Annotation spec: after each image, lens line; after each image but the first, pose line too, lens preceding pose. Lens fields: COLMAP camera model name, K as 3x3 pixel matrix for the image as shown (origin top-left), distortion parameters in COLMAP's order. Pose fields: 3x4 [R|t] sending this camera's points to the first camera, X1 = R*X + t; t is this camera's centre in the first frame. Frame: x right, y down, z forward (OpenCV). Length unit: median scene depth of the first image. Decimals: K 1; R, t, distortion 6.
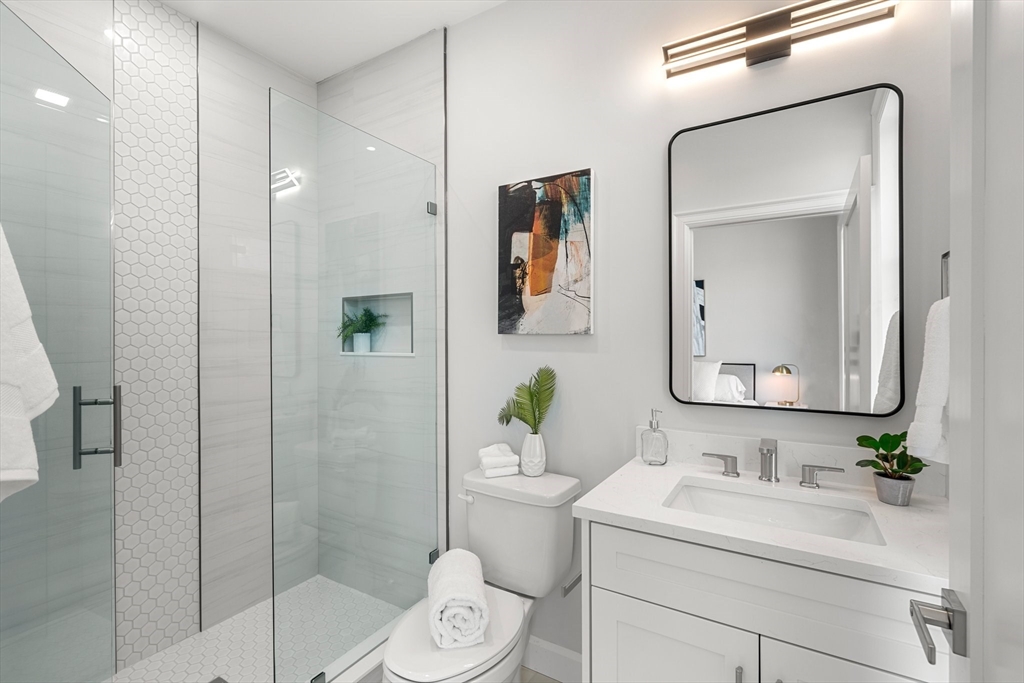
lens RADIAL K [[476.9, 0, 512.0], [0, 476.9, 341.5], [0, 0, 1]] dist [0.000653, 0.000347]
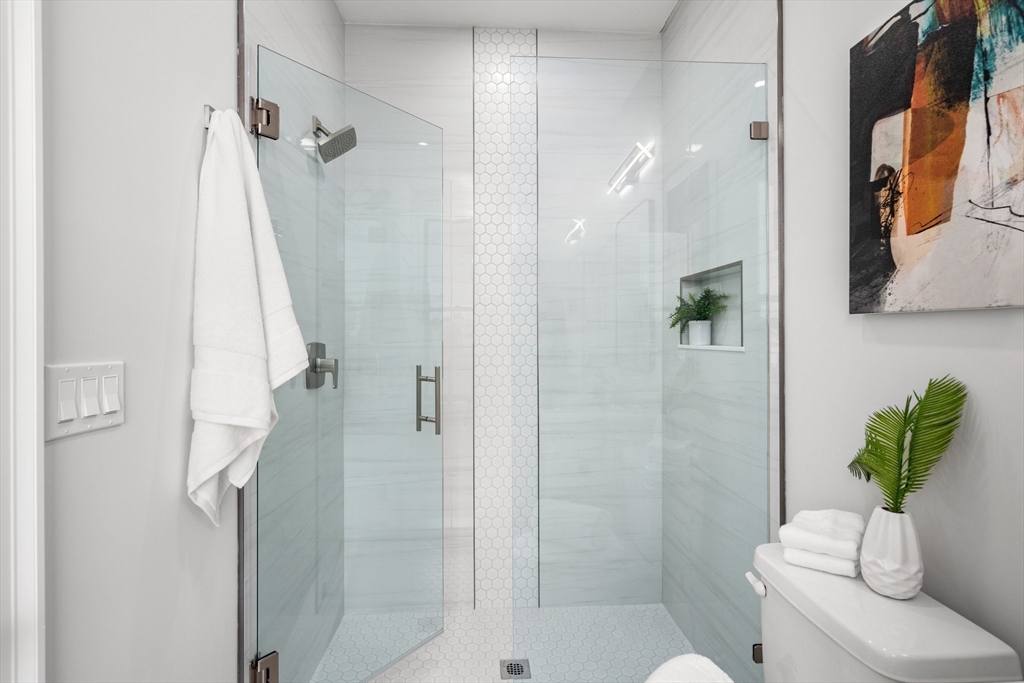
lens RADIAL K [[496.8, 0, 511.0], [0, 496.8, 336.9], [0, 0, 1]] dist [0.000094, 0.001417]
pose [[0.567991, 0.003284, -0.823028, 0.232196], [-0.006120, 0.999981, -0.000233, 0.014096], [0.823012, 0.005169, 0.568001, 0.354144]]
